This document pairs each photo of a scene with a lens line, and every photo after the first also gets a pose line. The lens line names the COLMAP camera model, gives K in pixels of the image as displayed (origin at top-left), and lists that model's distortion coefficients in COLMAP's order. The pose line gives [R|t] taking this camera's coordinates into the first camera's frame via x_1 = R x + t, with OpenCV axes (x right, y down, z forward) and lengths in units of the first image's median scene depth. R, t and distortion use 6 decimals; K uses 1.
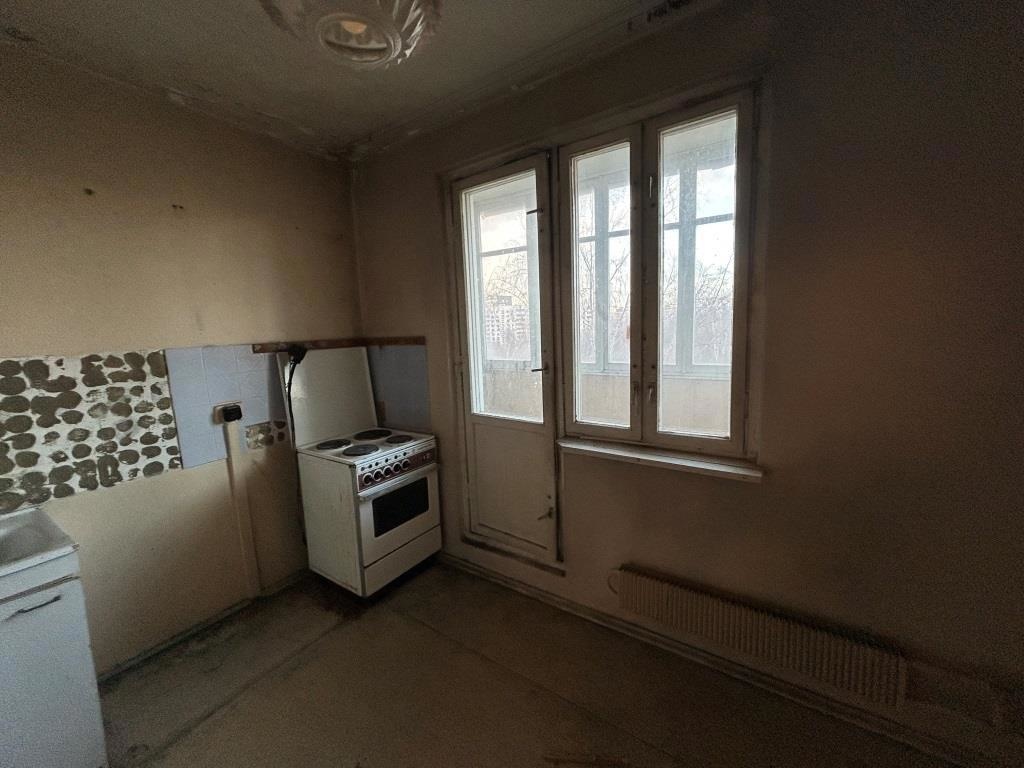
lens RADIAL K [[412.0, 0, 514.7], [0, 412.0, 381.8], [0, 0, 1]] dist [0.003965, 0.000247]
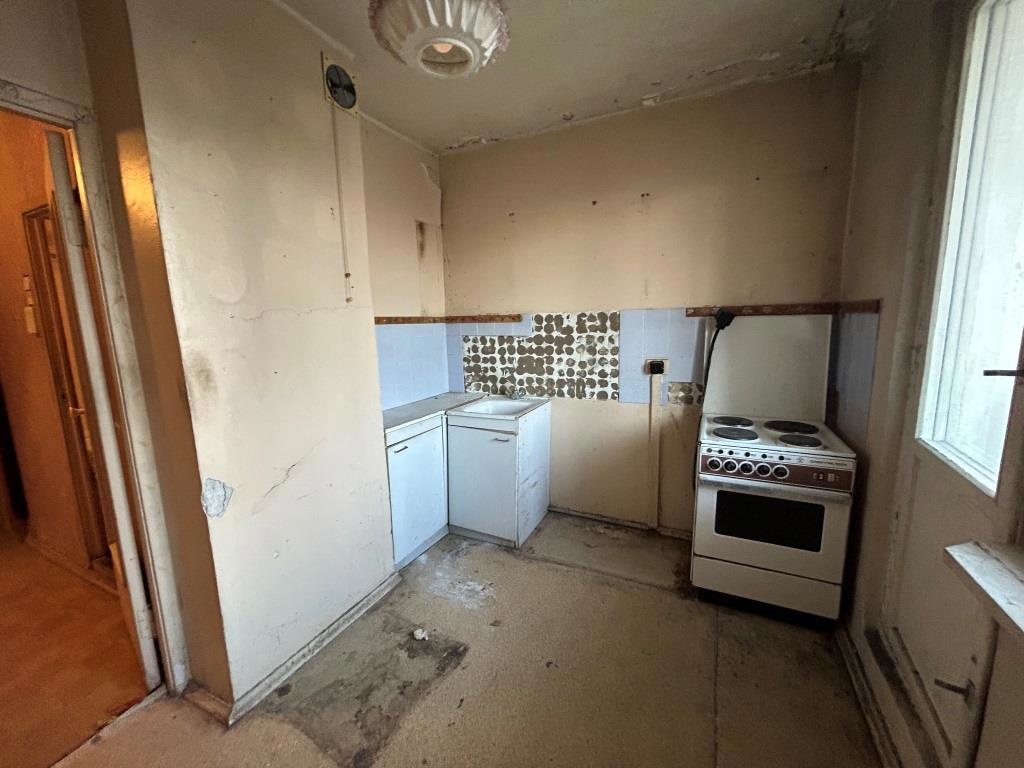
lens RADIAL K [[412.0, 0, 515.2], [0, 412.0, 383.5], [0, 0, 1]] dist [0.003965, 0.000247]
pose [[0.146546, 0.187407, -0.971289, 0.439121], [-0.113357, 0.978603, 0.171715, -0.037944], [0.982687, 0.084938, 0.164654, 0.461971]]
